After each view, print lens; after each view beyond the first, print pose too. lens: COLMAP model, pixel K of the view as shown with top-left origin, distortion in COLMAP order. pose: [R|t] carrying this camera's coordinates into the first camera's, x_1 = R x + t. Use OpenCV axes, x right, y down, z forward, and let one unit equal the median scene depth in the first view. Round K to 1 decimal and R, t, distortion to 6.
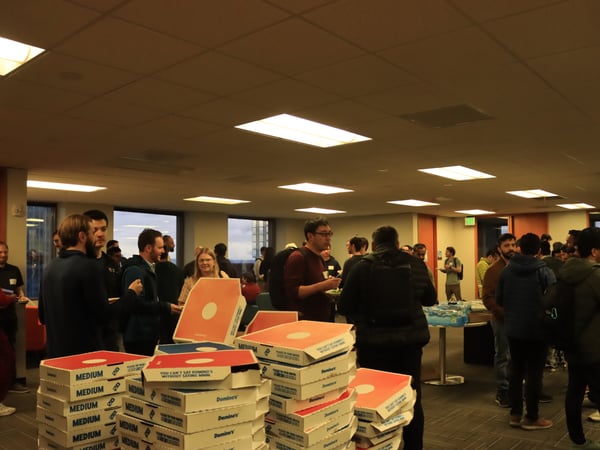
lens RADIAL K [[535.2, 0, 301.9], [0, 535.2, 230.5], [0, 0, 1]] dist [-0.130310, 0.069837]
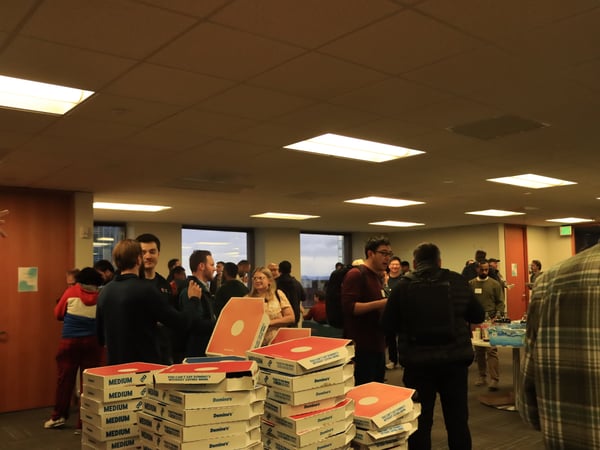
lens RADIAL K [[586.0, 0, 299.2], [0, 586.0, 224.3], [0, 0, 1]] dist [-0.102337, 0.000000]
pose [[0.985889, -0.024245, -0.165635, 0.108677], [0.018844, 0.999241, -0.034103, -0.012025], [0.166336, 0.030500, 0.985597, -0.115056]]
